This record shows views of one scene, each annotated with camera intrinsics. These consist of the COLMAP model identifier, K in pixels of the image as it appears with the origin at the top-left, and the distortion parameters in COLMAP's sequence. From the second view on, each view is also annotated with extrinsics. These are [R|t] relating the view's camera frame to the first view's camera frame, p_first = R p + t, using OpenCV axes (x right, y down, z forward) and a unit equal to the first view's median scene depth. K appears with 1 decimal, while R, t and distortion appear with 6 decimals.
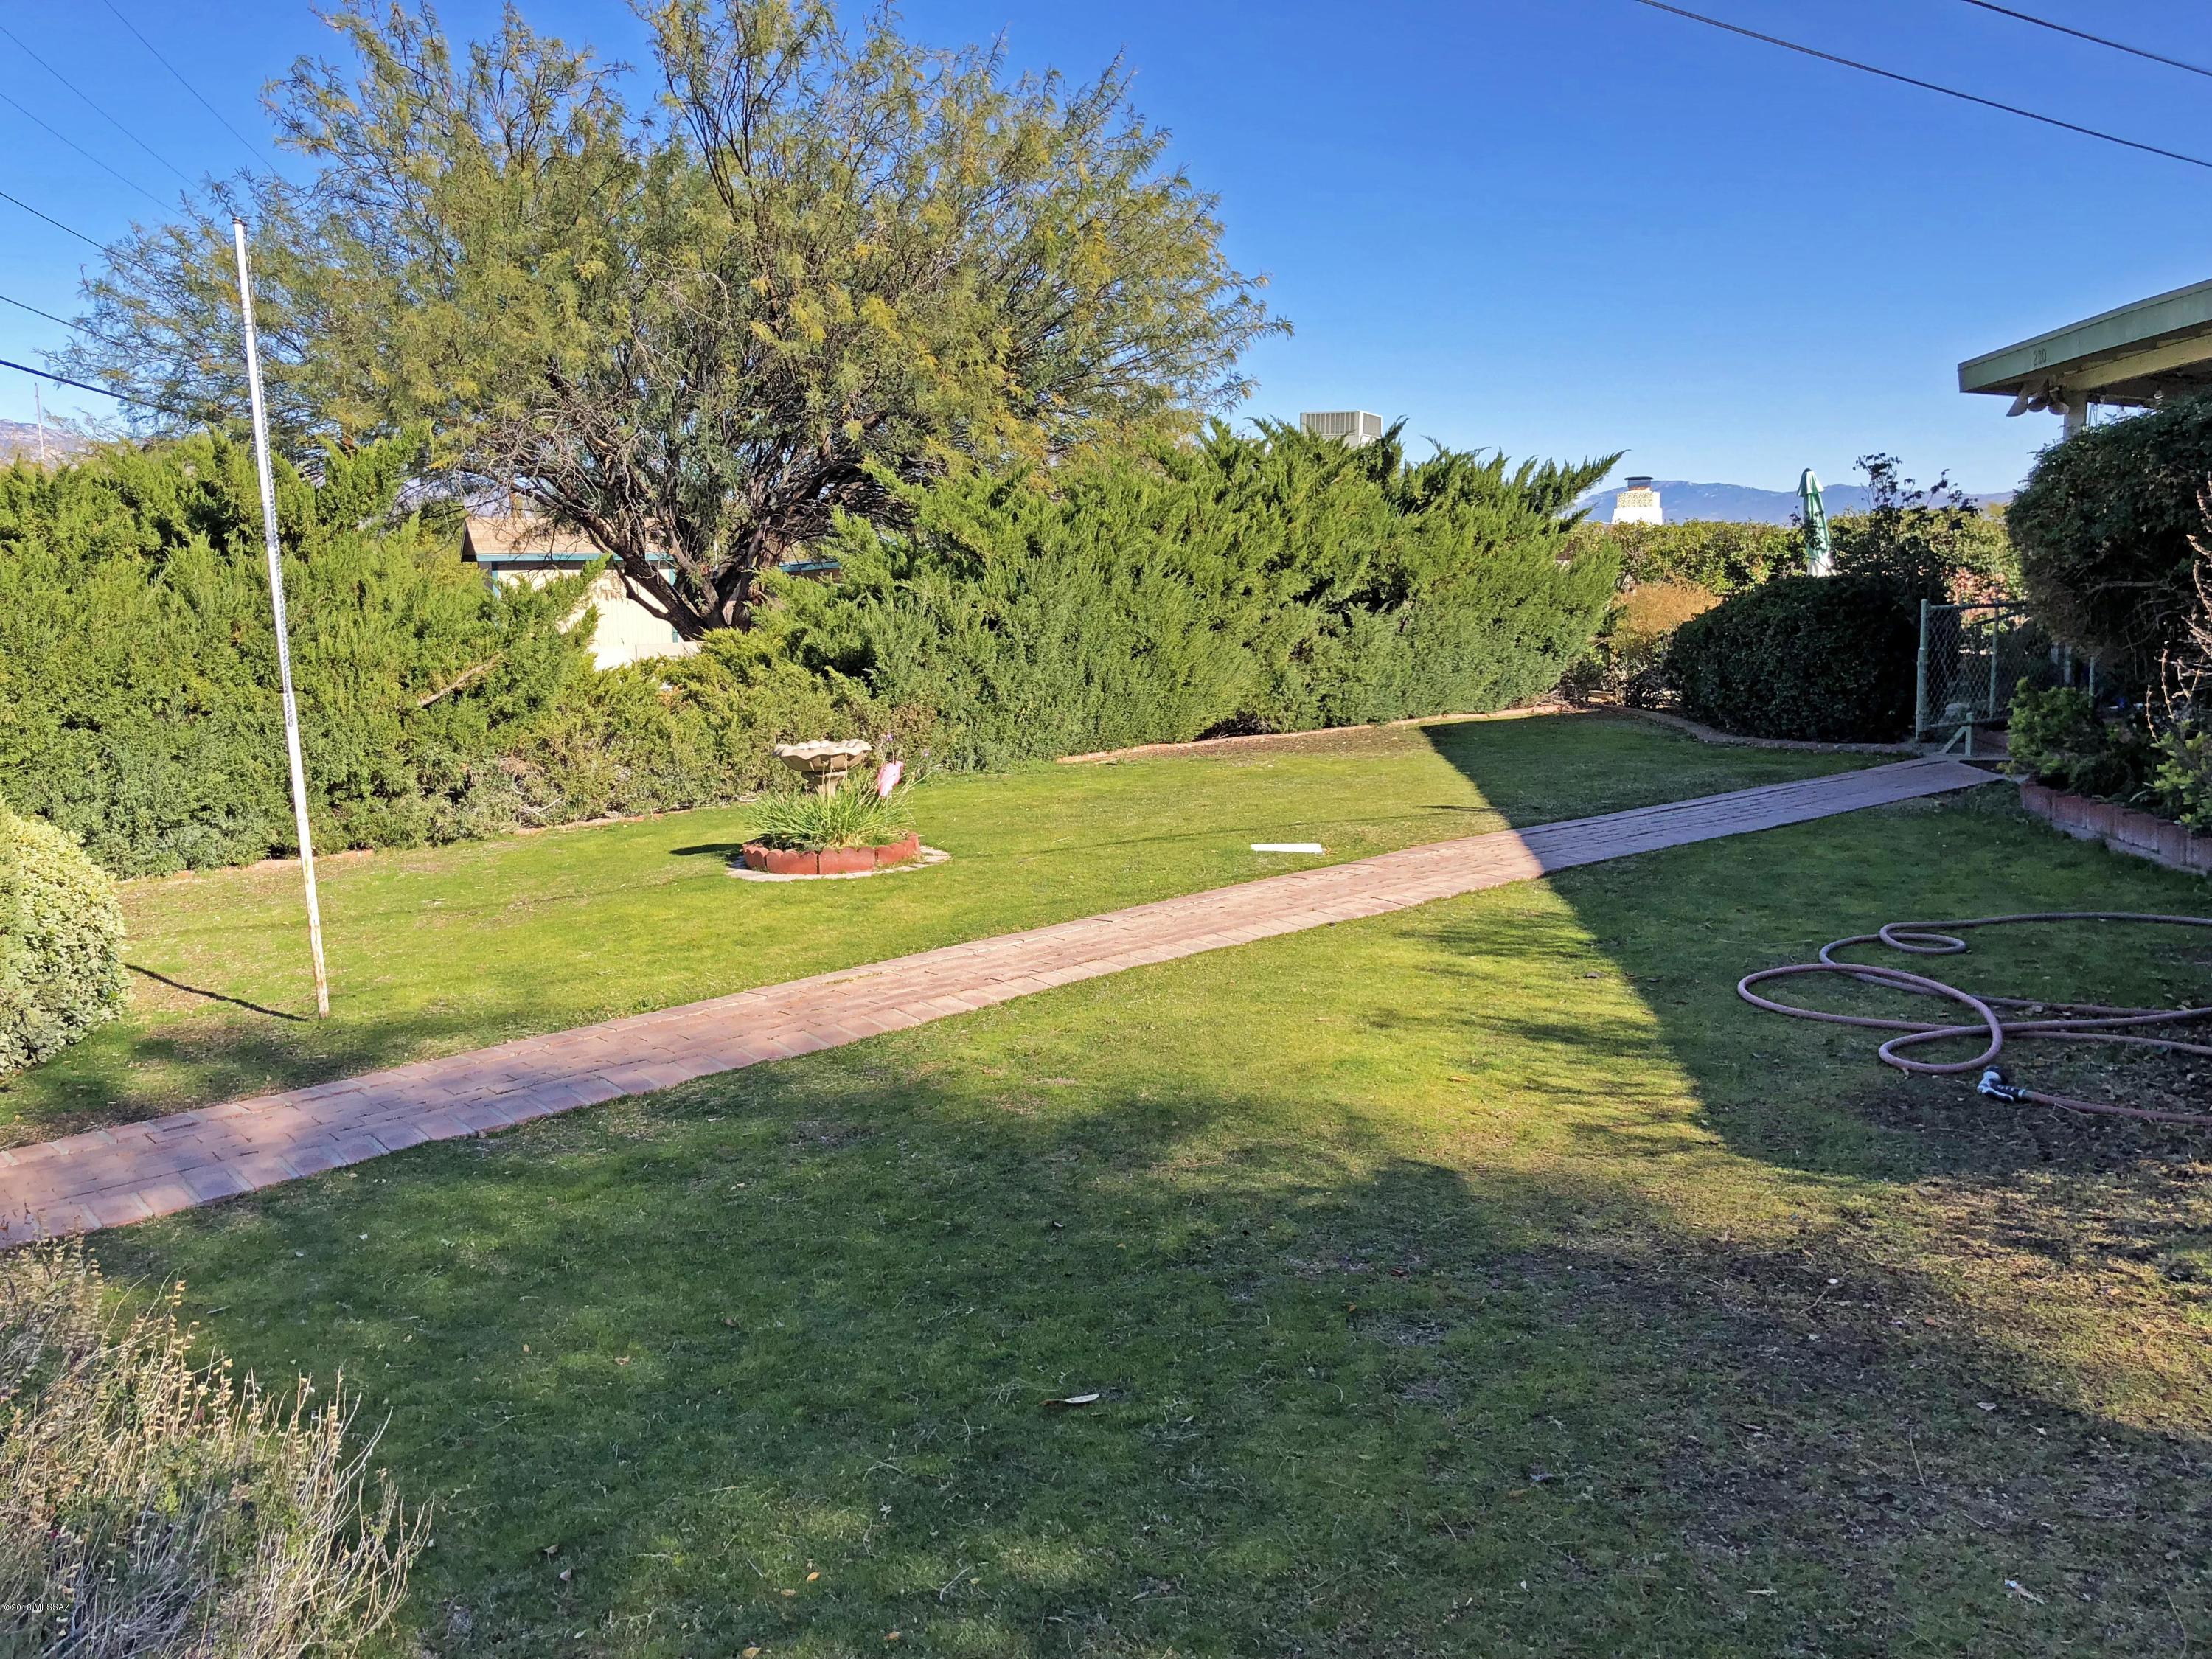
lens RADIAL K [[1799.5, 0, 1100.6], [0, 1799.5, 837.8], [0, 0, 1]] dist [0.081416, -0.154137]
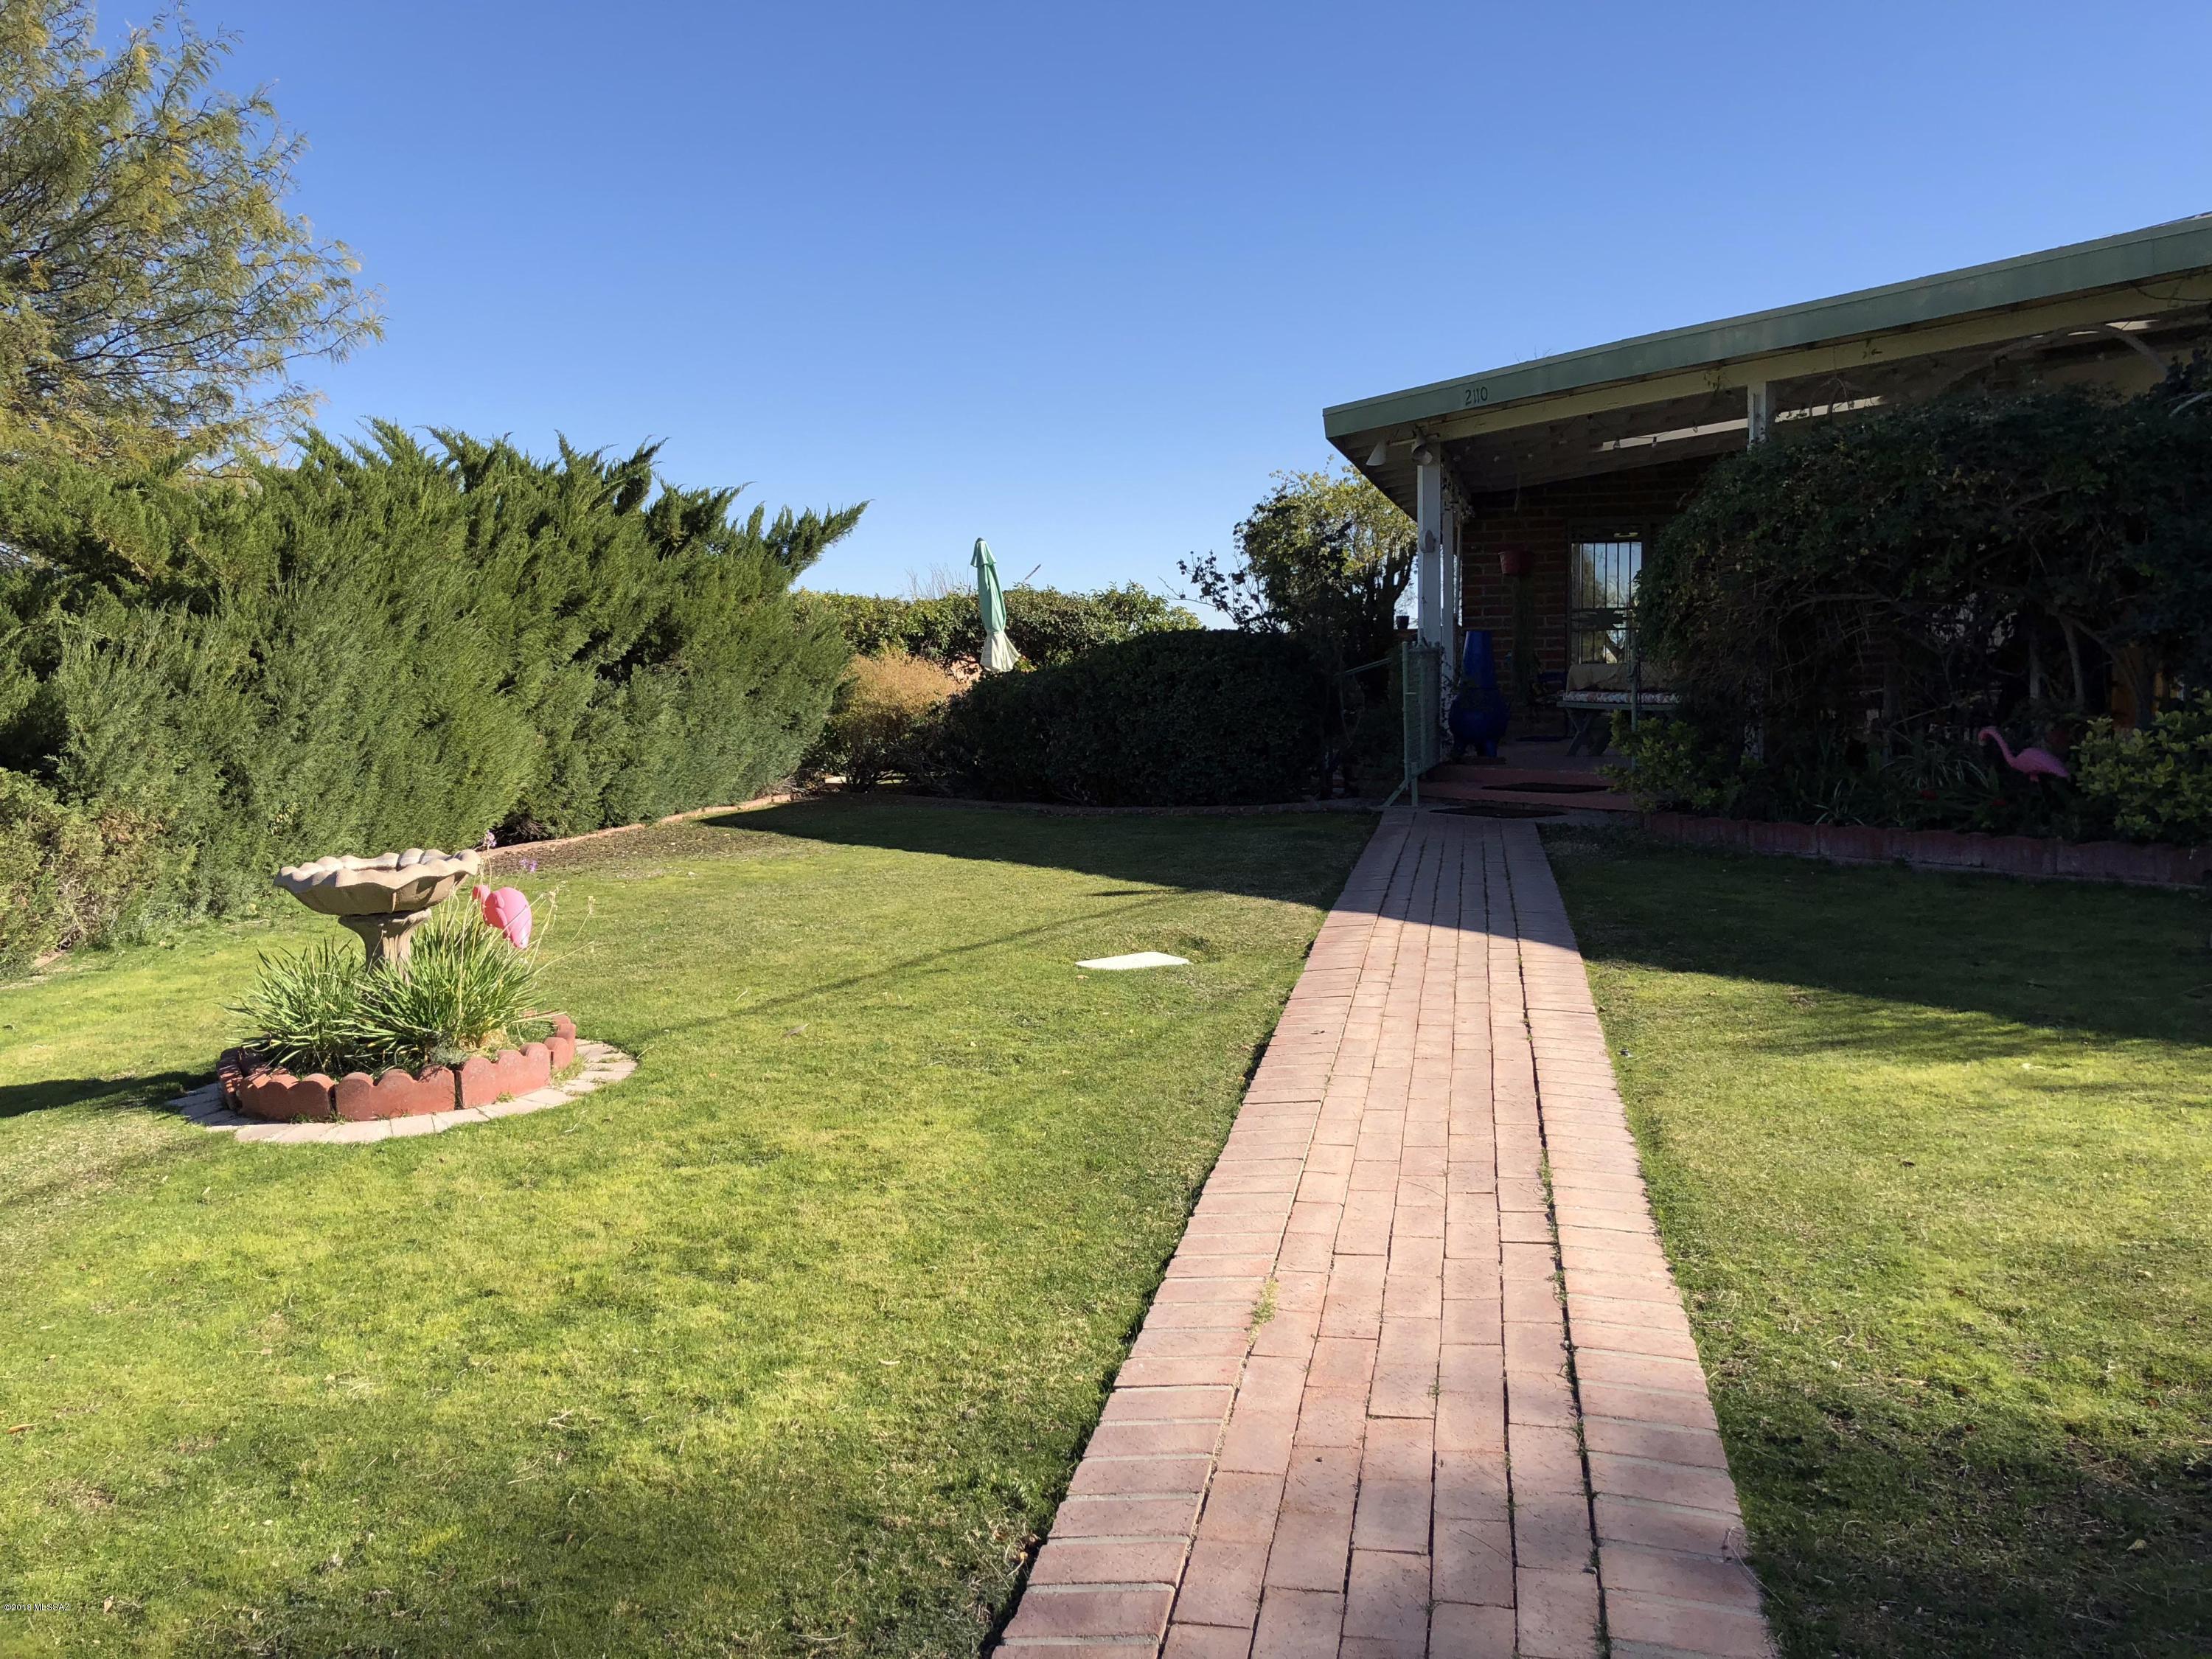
lens RADIAL K [[1798.4, 0, 1106.0], [0, 1798.4, 829.5], [0, 0, 1]] dist [0.080975, -0.103956]
pose [[0.778488, -0.056492, 0.625113, -0.190072], [0.100673, 0.994285, -0.035519, -0.012480], [-0.619534, 0.090583, 0.779726, 0.277014]]
